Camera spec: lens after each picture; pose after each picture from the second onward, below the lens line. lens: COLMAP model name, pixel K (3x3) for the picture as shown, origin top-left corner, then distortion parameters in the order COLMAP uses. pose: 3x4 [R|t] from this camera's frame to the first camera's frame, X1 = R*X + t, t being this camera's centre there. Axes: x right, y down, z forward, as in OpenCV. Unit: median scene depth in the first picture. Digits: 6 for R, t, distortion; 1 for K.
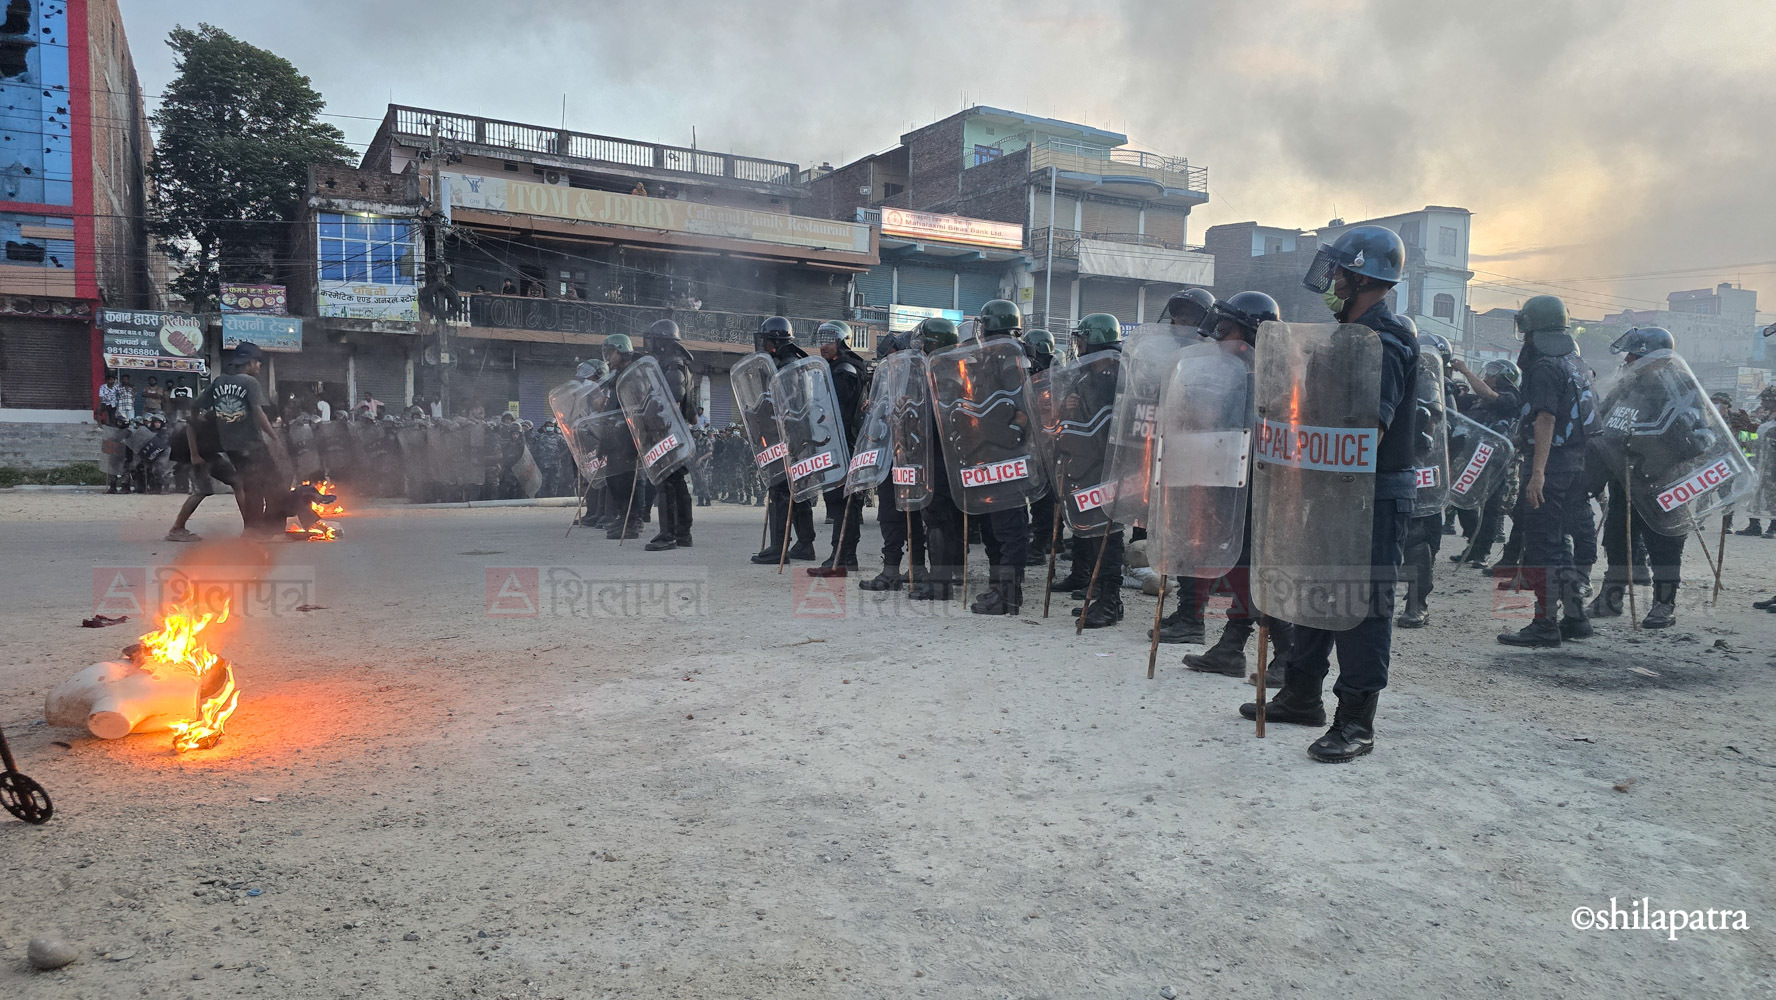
lens RADIAL K [[1184.4, 0, 949.9], [0, 1184.4, 496.2], [0, 0, 1]] dist [0.045390, -0.043505]
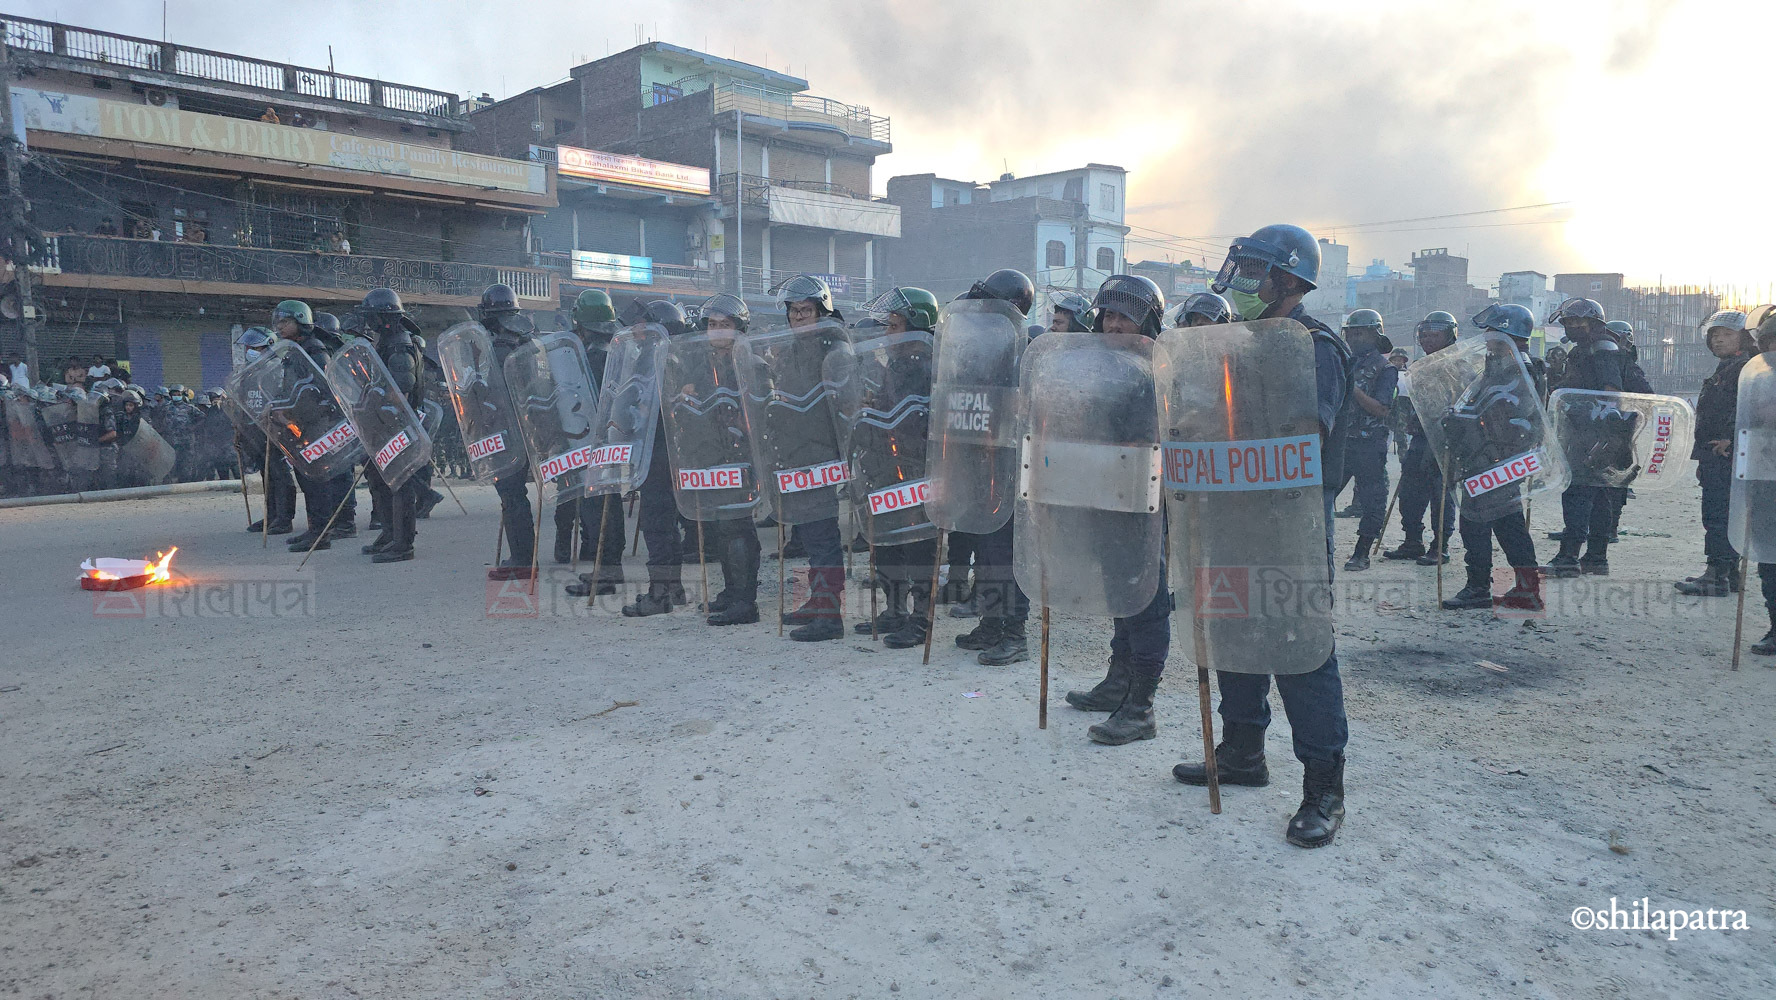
lens RADIAL K [[1184.4, 0, 949.9], [0, 1184.4, 496.2], [0, 0, 1]] dist [0.045390, -0.043505]
pose [[0.967877, -0.038888, 0.248398, -0.098865], [0.028530, 0.998572, 0.045162, -0.053446], [-0.249799, -0.036624, 0.967605, 0.168067]]
